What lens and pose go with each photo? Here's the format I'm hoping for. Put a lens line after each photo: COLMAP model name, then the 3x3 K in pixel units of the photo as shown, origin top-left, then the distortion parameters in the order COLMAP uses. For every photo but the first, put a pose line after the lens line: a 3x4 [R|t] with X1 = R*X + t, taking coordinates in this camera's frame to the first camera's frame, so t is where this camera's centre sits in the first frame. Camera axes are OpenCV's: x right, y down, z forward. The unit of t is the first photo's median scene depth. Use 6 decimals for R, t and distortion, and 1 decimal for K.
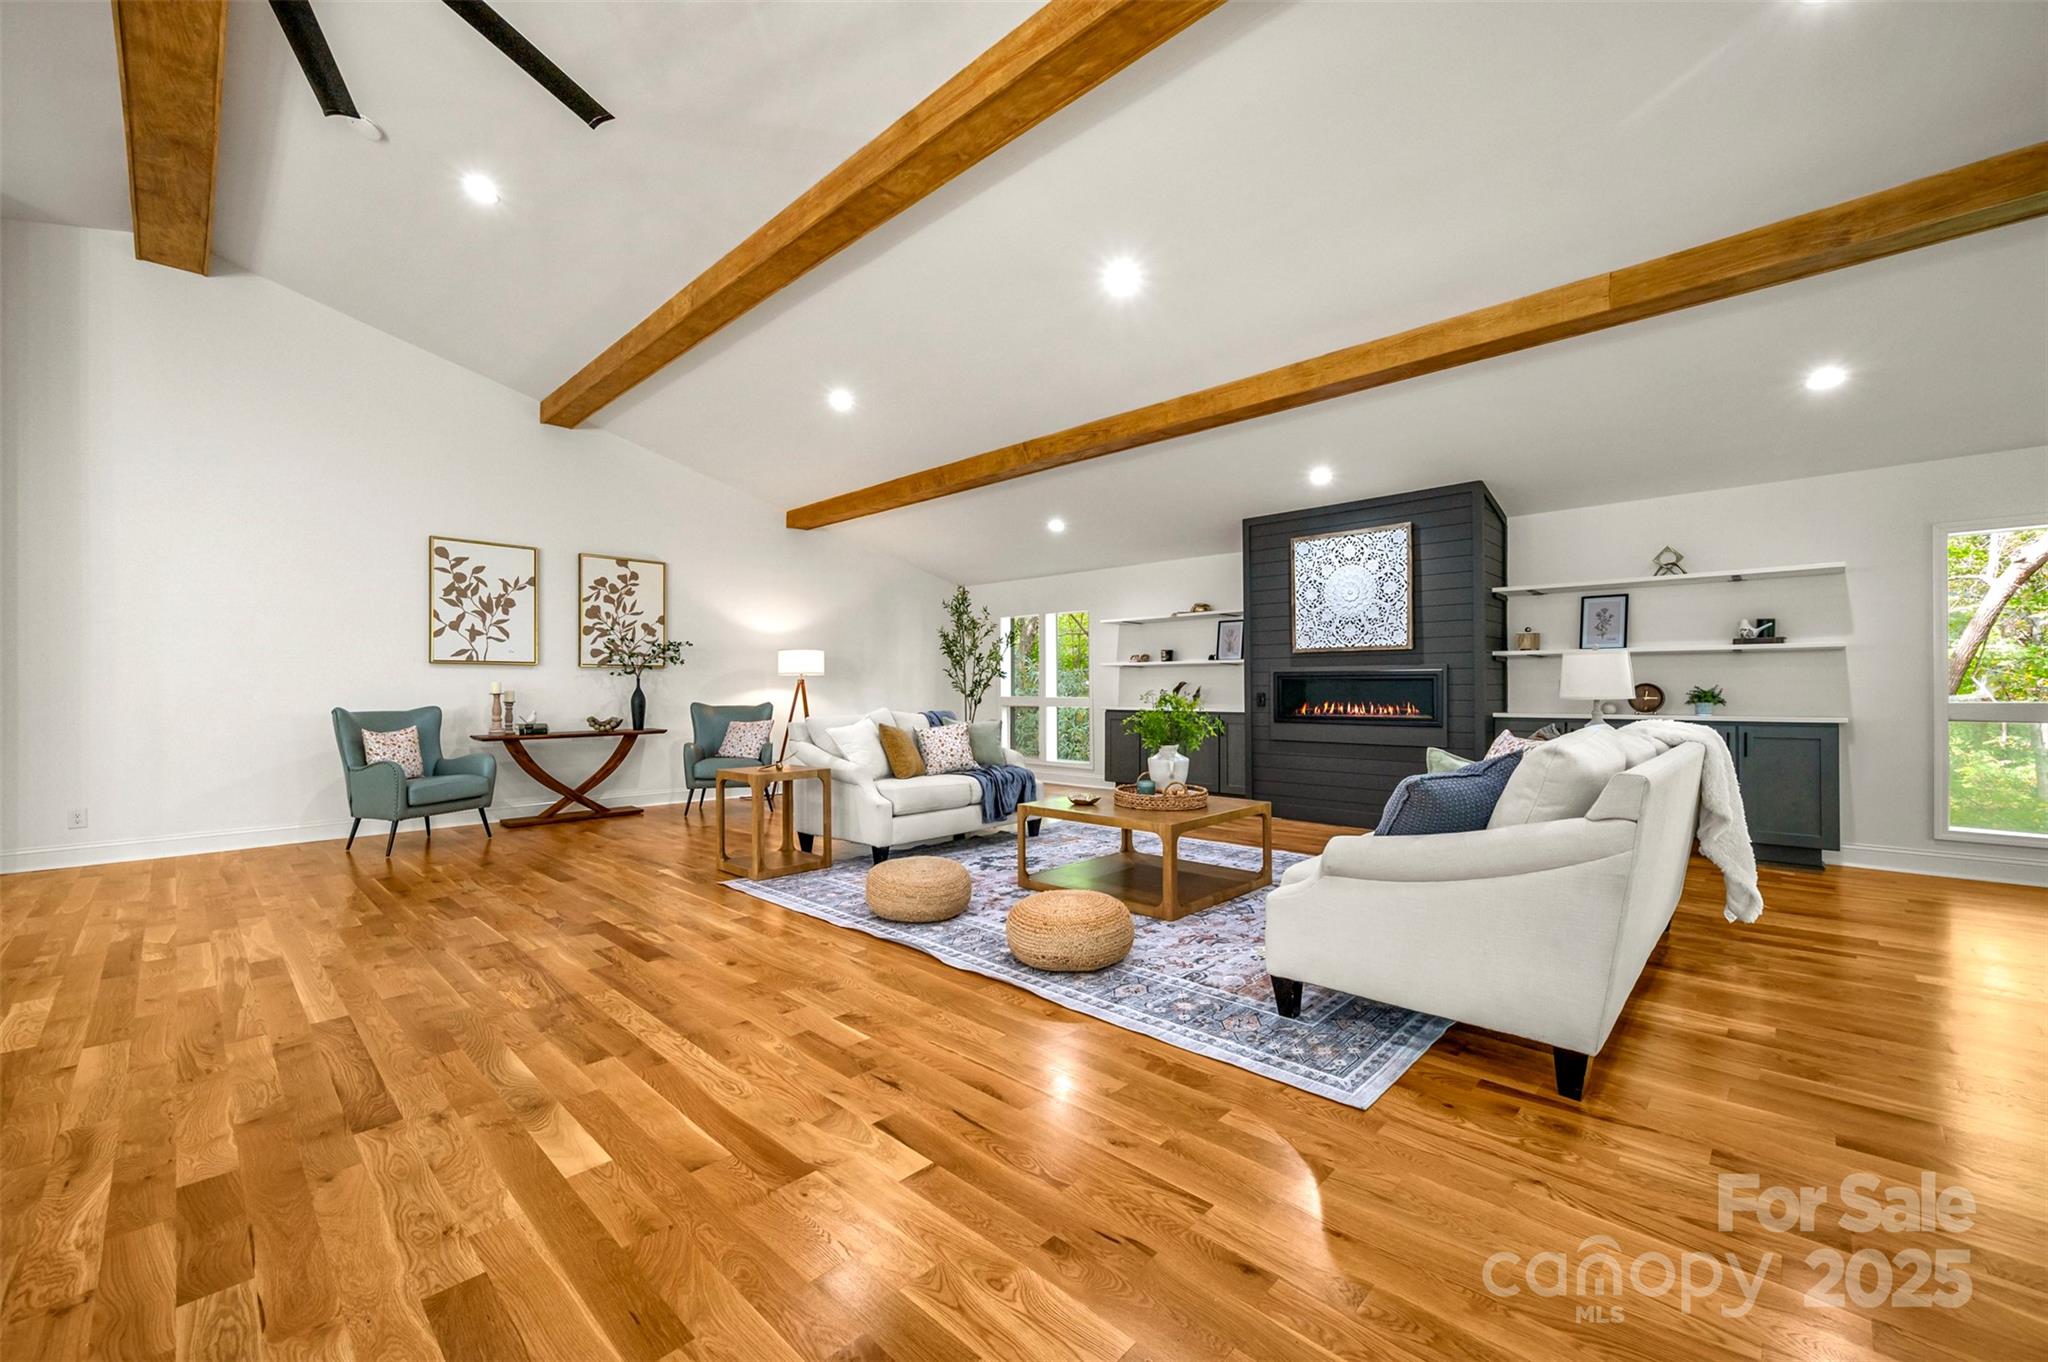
lens RADIAL K [[820.0, 0, 1025.7], [0, 820.0, 681.1], [0, 0, 1]] dist [0.000888, -0.000017]
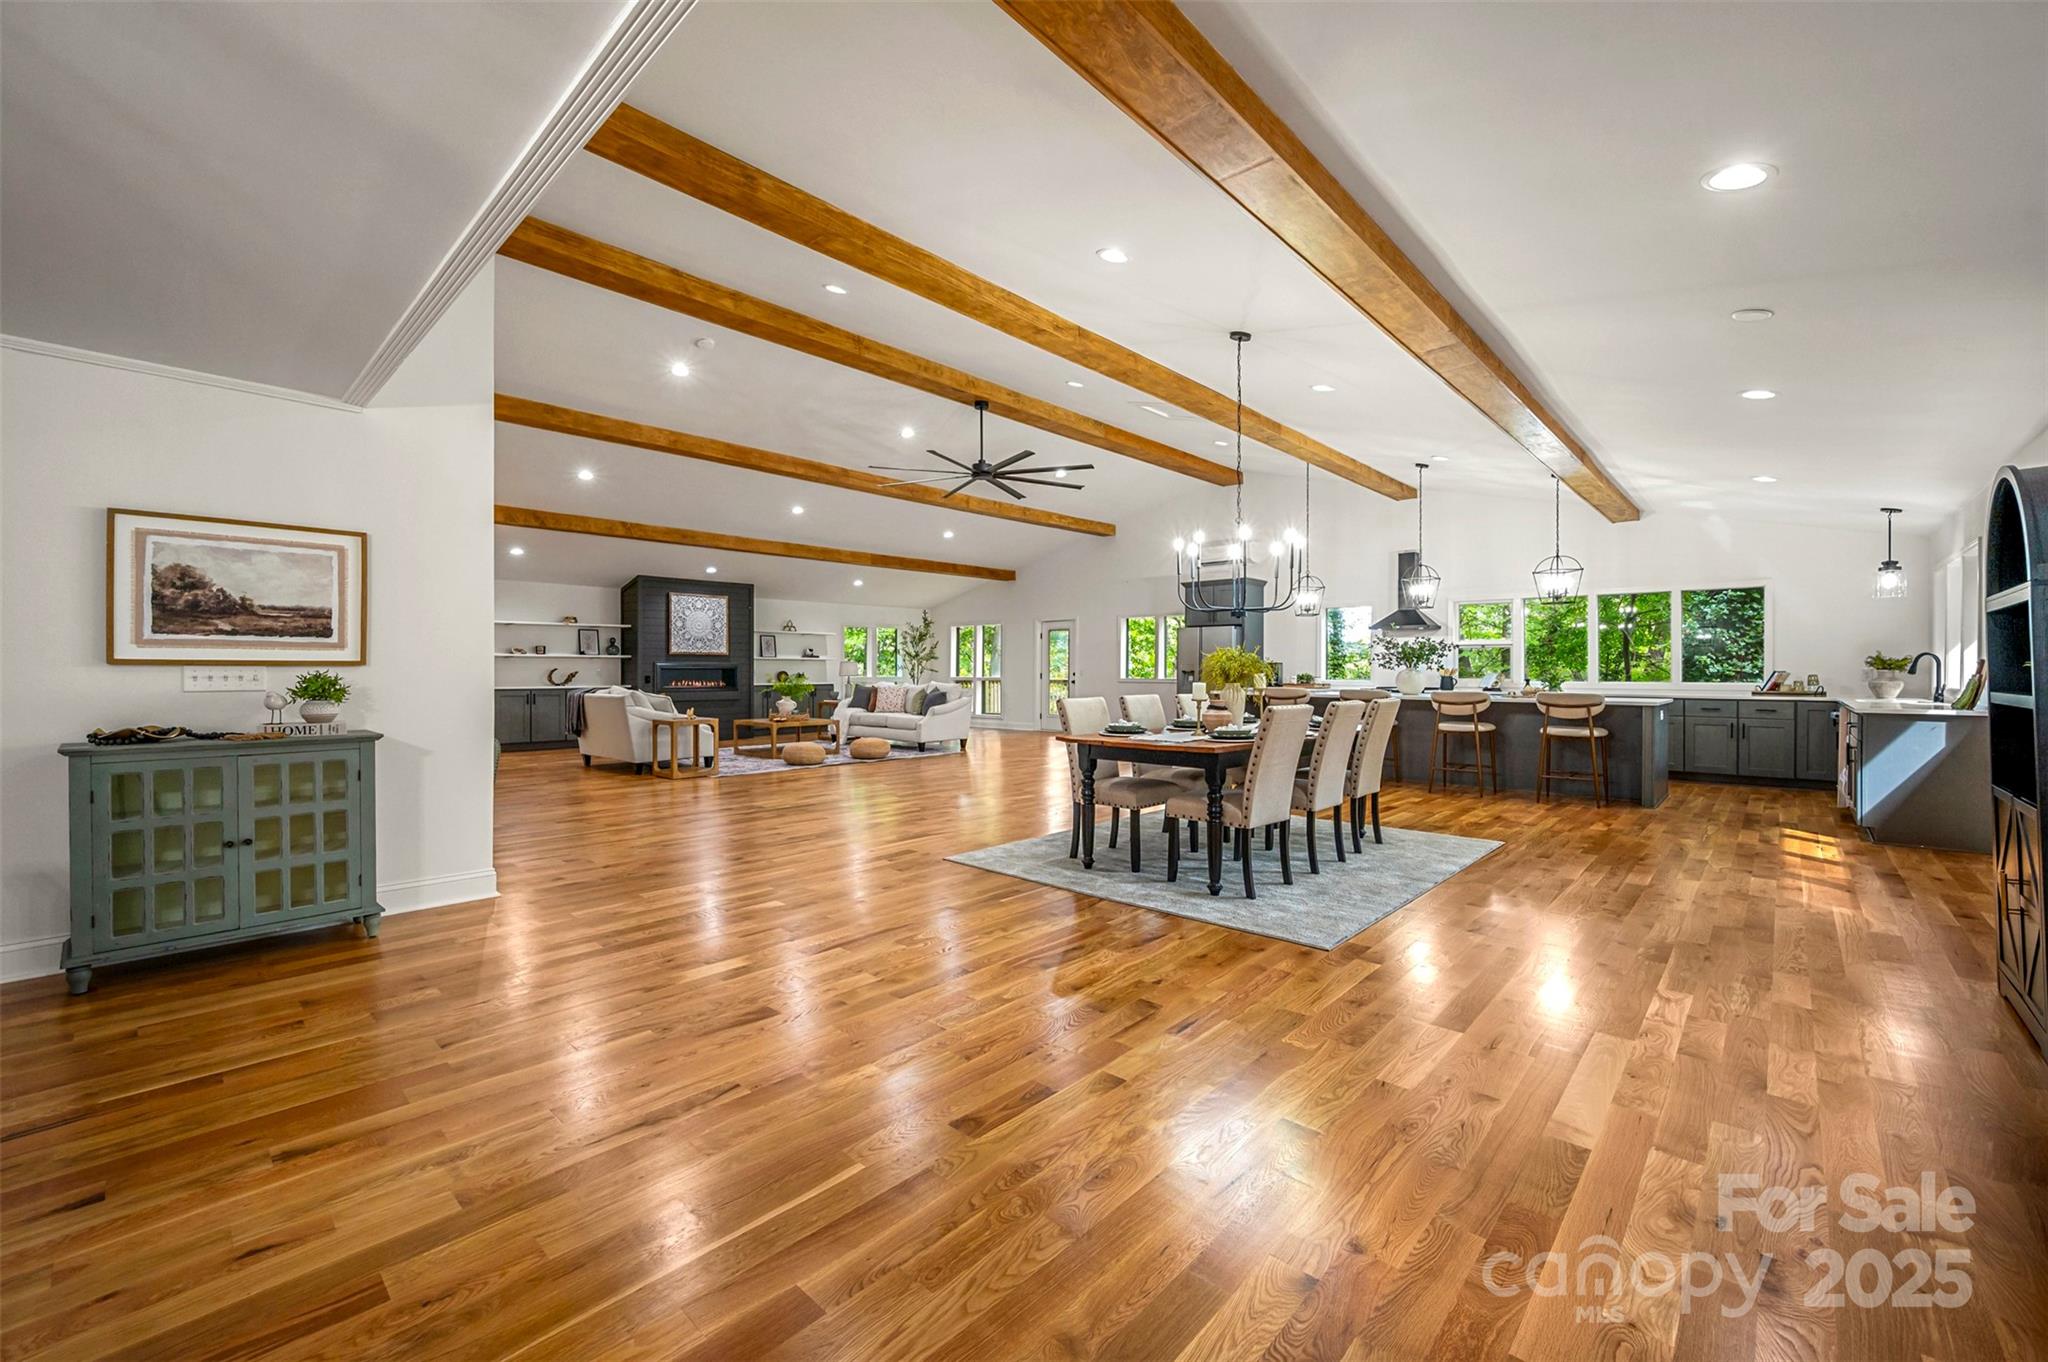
lens RADIAL K [[820.0, 0, 1014.1], [0, 820.0, 676.3], [0, 0, 1]] dist [0.000888, -0.000017]
pose [[-0.003469, 0.000847, 0.999994, -1.549489], [-0.005639, 0.999984, -0.000866, 0.013852], [-0.999978, -0.005642, -0.003464, 0.223661]]
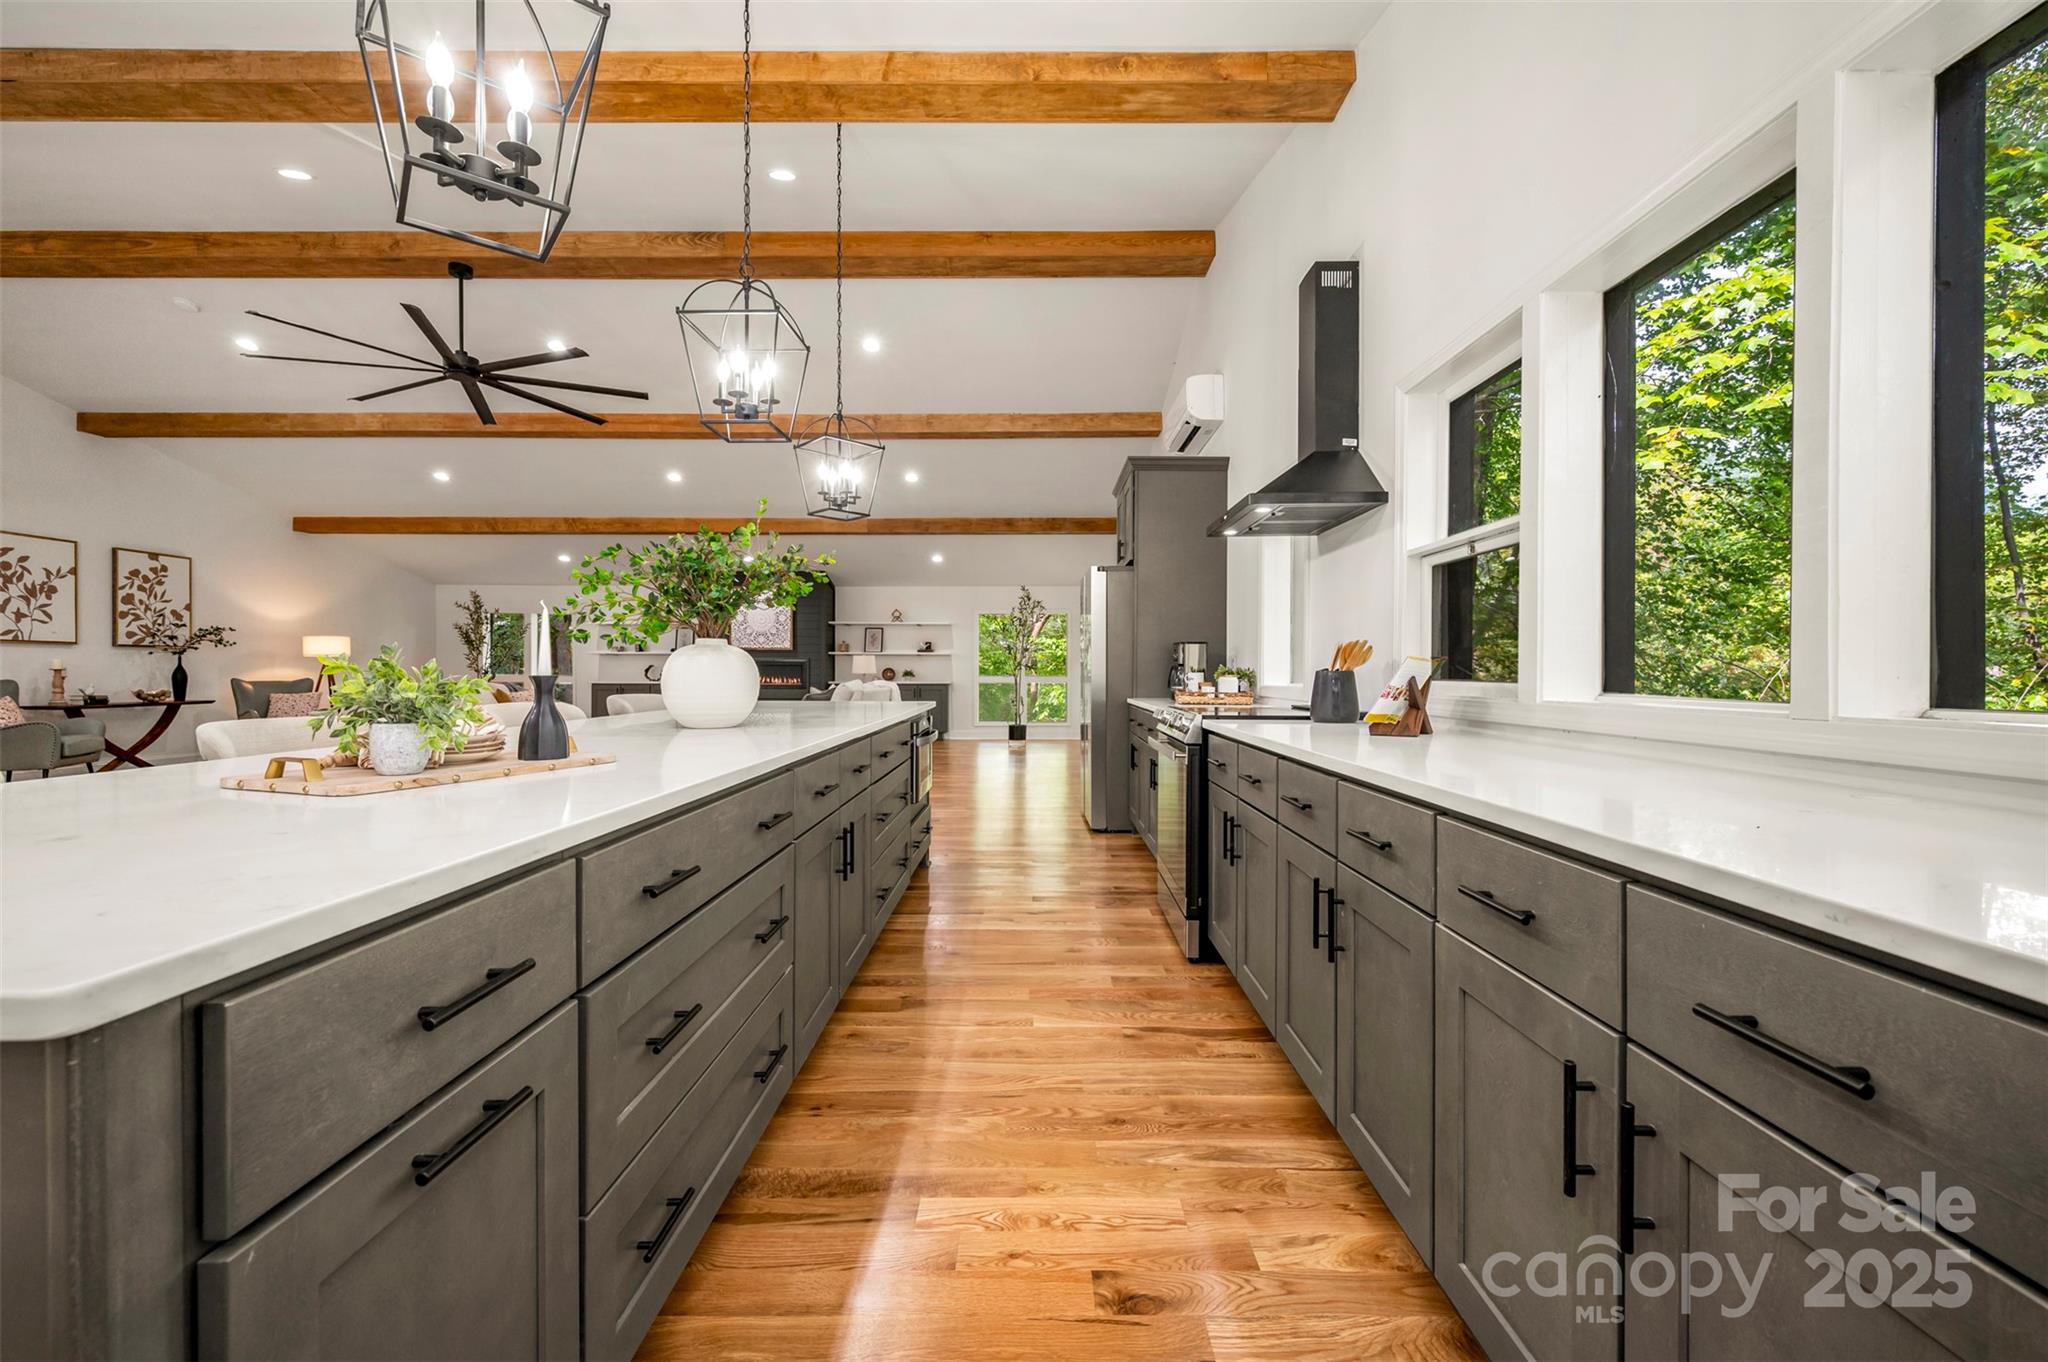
lens RADIAL K [[820.0, 0, 1031.2], [0, 820.0, 677.4], [0, 0, 1]] dist [0.000888, -0.000017]
pose [[0.723179, 0.000373, 0.690661, -0.438861], [-0.009932, 0.999902, 0.009861, 0.001560], [-0.690590, -0.013991, 0.723111, -0.761787]]
